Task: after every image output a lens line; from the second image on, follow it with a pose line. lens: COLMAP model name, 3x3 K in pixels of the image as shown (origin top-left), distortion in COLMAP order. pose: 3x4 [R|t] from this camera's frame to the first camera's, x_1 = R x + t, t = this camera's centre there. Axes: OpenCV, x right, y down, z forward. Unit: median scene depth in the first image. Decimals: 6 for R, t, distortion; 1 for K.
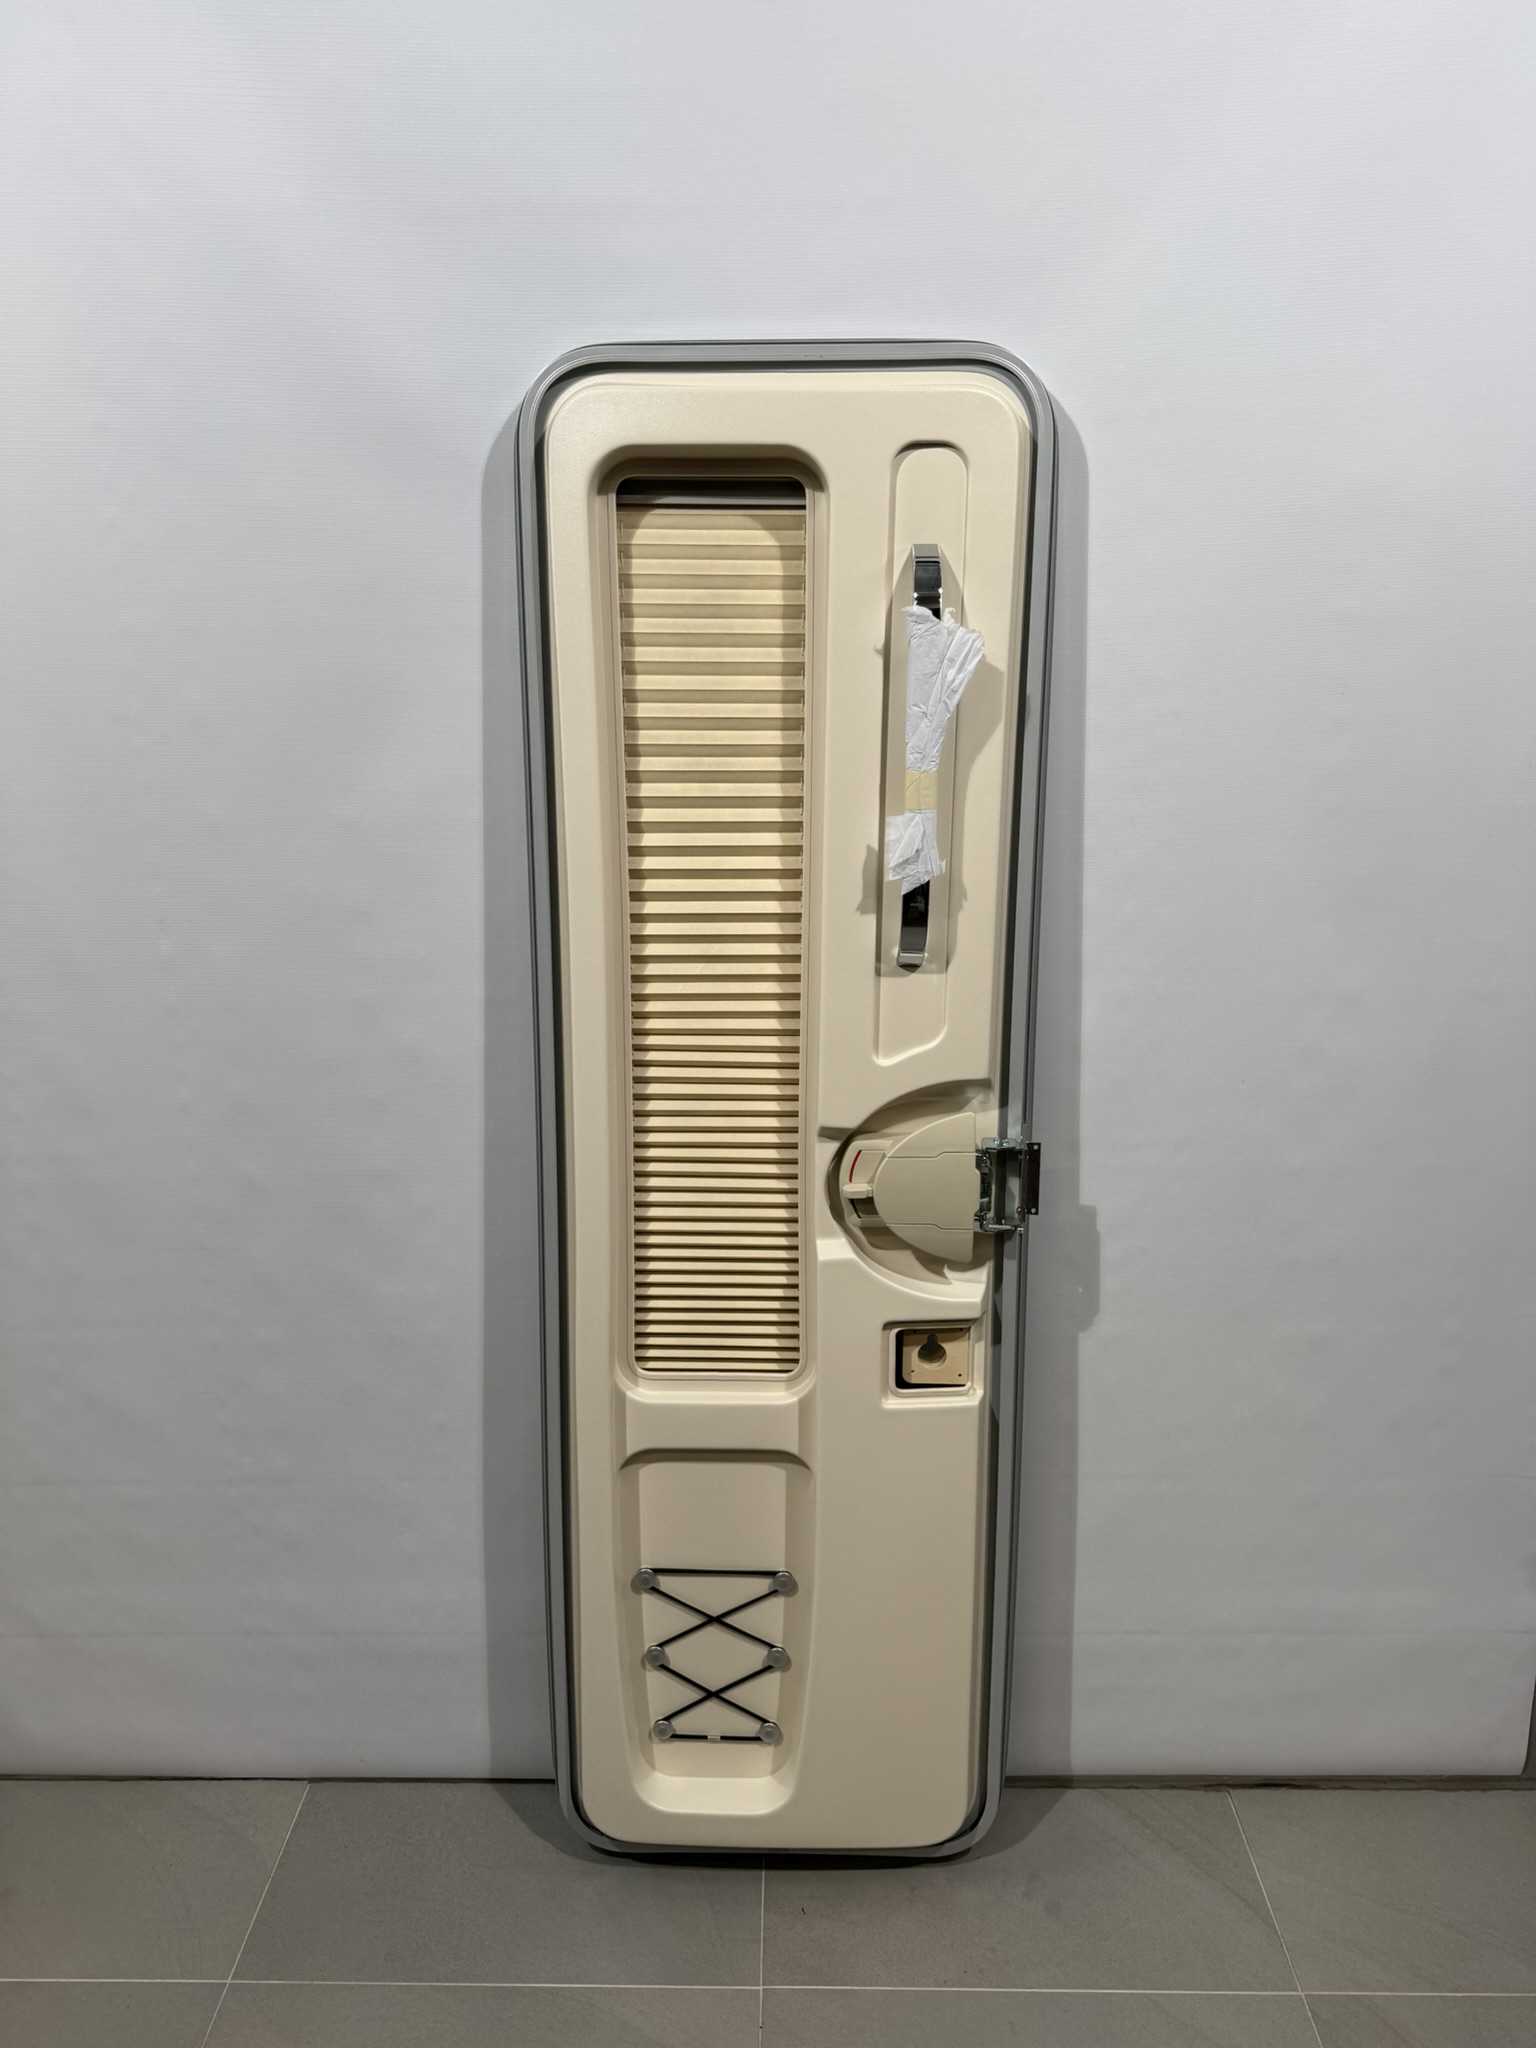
lens RADIAL K [[1502.9, 0, 736.2], [0, 1502.9, 990.0], [0, 0, 1]] dist [0.010114, -0.039414]
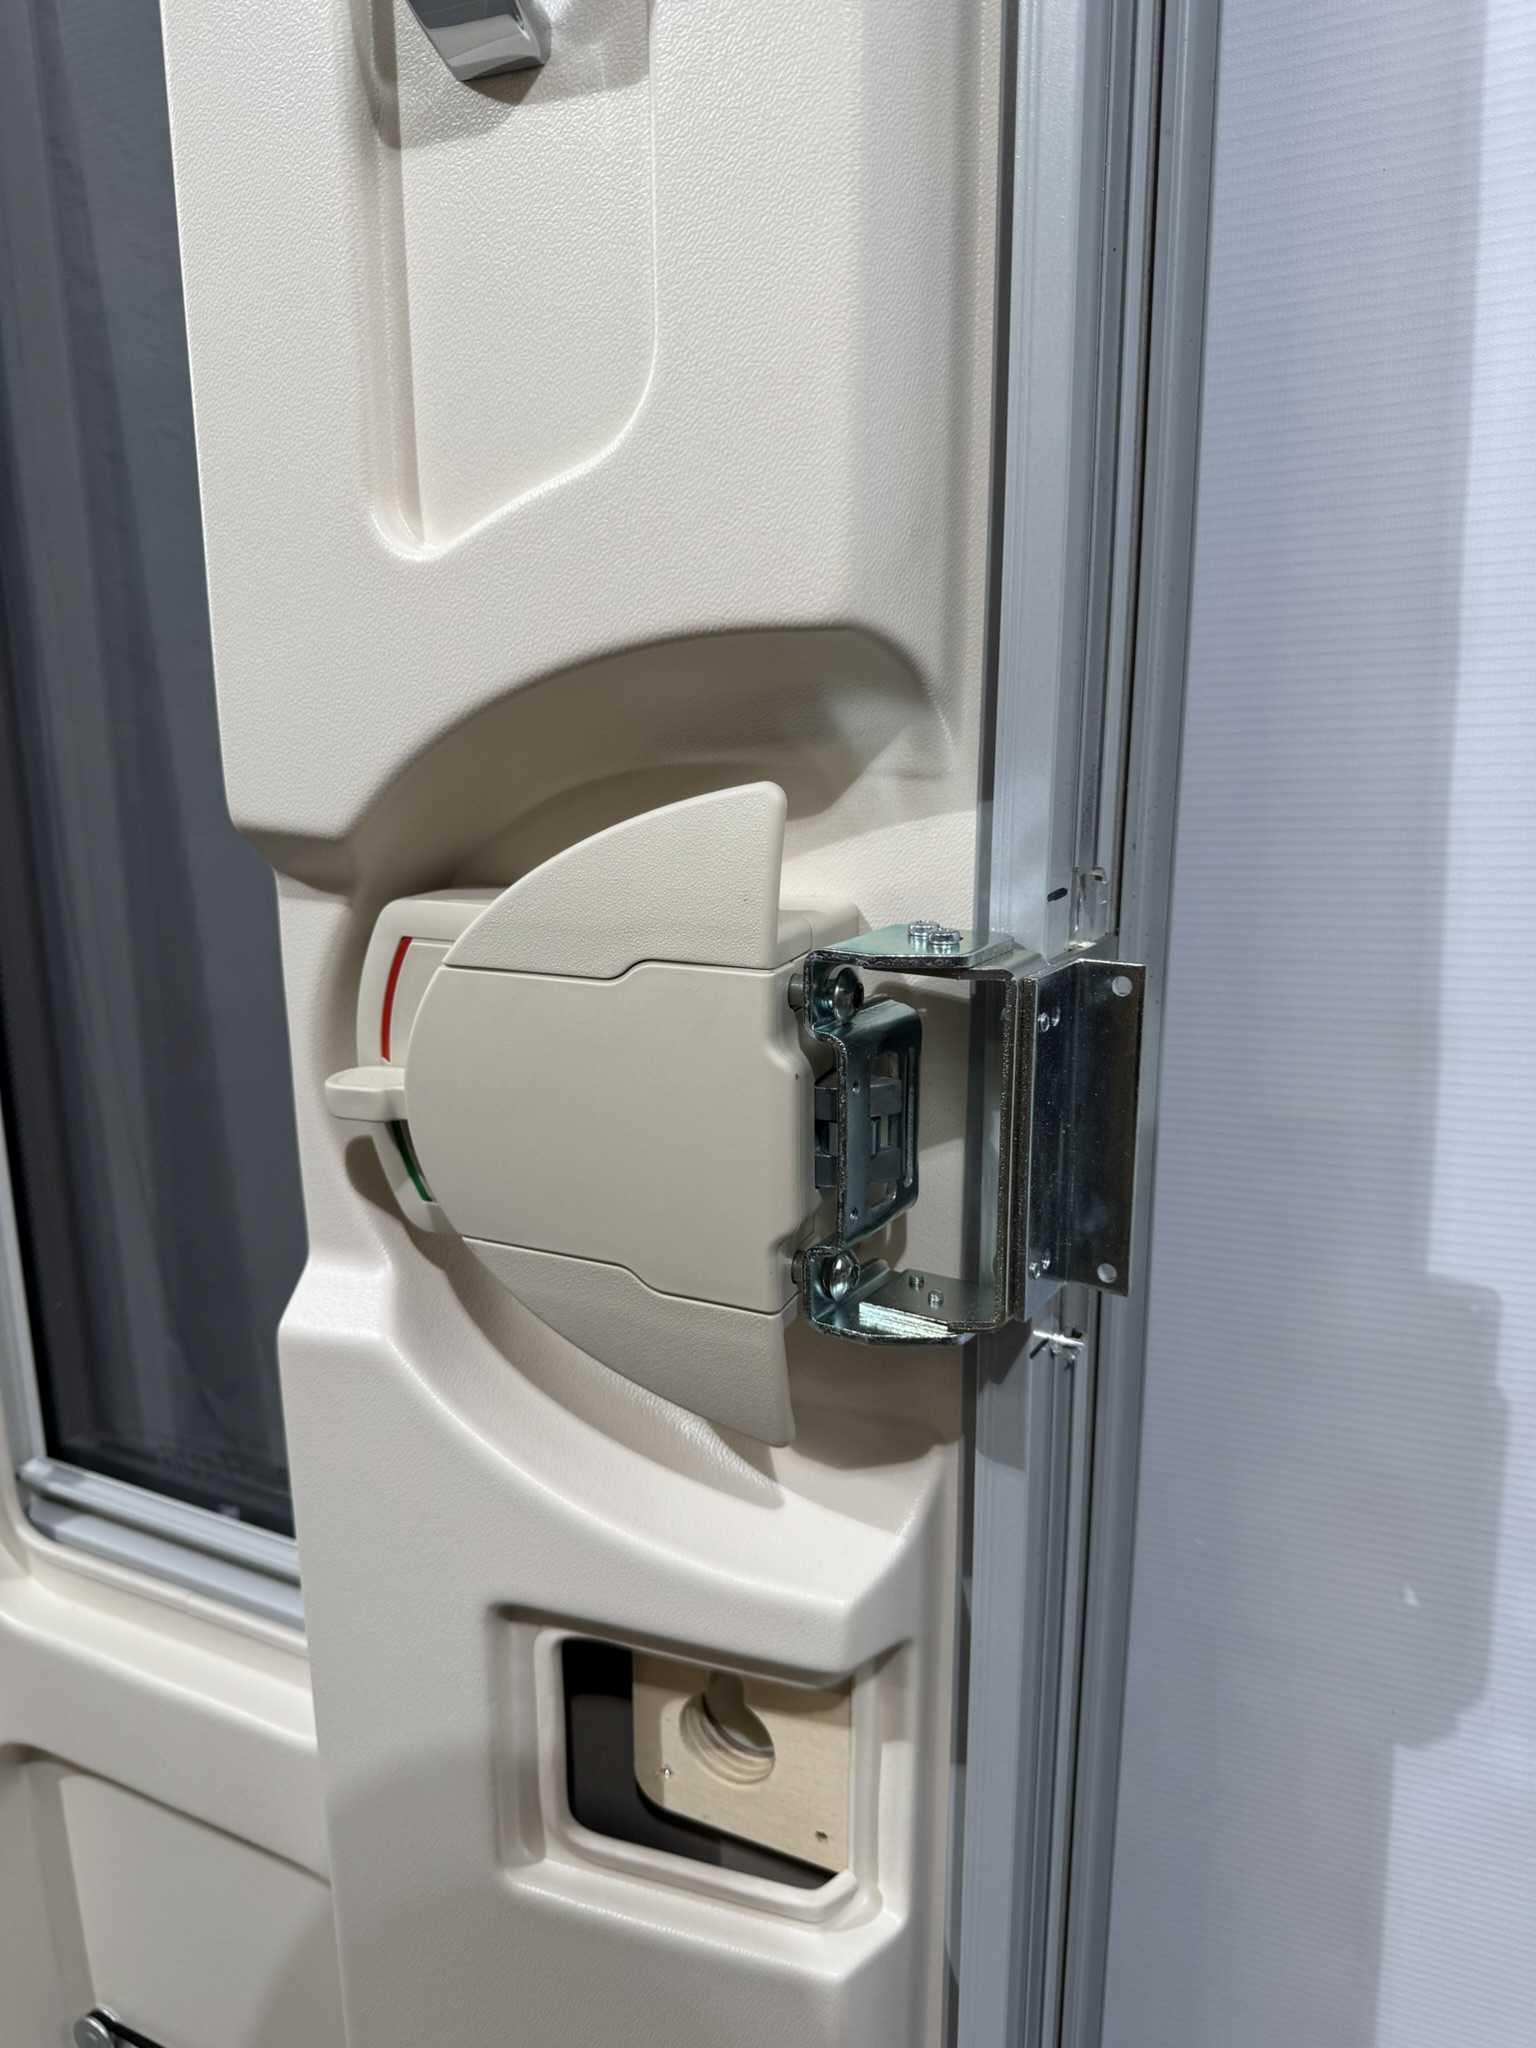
lens RADIAL K [[1502.9, 0, 753.7], [0, 1502.9, 1035.0], [0, 0, 1]] dist [0.010114, -0.039414]
pose [[0.911856, 0.094039, -0.399595, 0.229329], [-0.070071, 0.994778, 0.074209, 0.095809], [0.404486, -0.039668, 0.913683, 0.753936]]
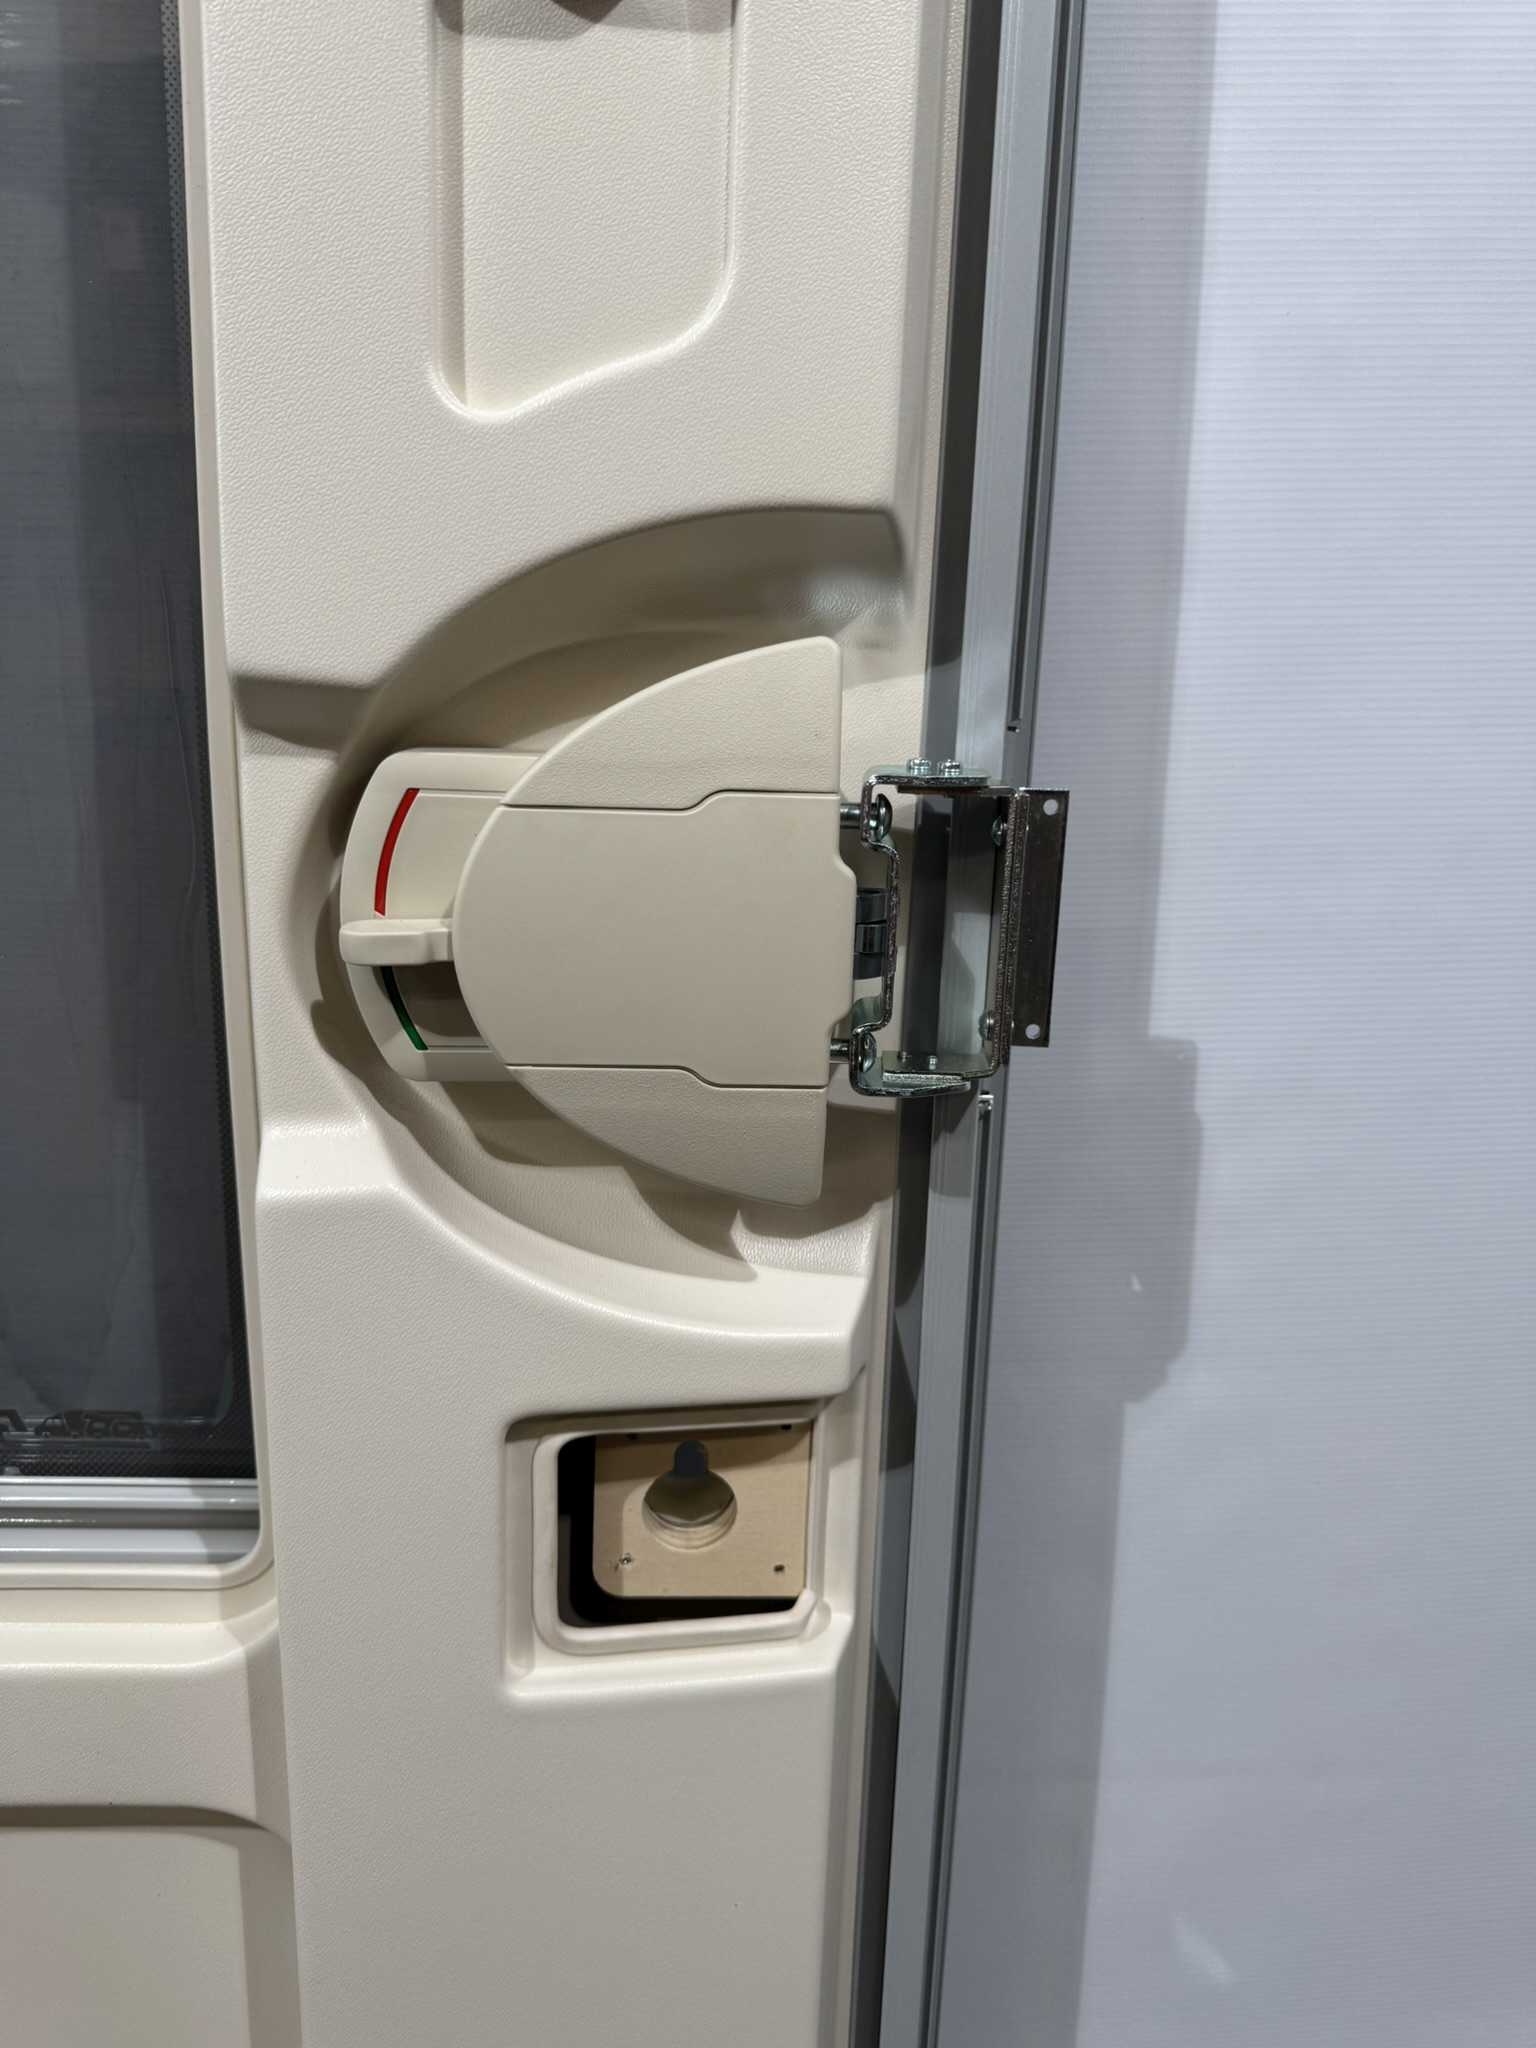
lens RADIAL K [[1502.9, 0, 789.0], [0, 1502.9, 1022.6], [0, 0, 1]] dist [0.010114, -0.039414]
pose [[0.994378, 0.012982, 0.105094, 0.116129], [-0.018742, 0.998364, 0.054013, 0.126417], [-0.104221, -0.055679, 0.992994, 0.694342]]
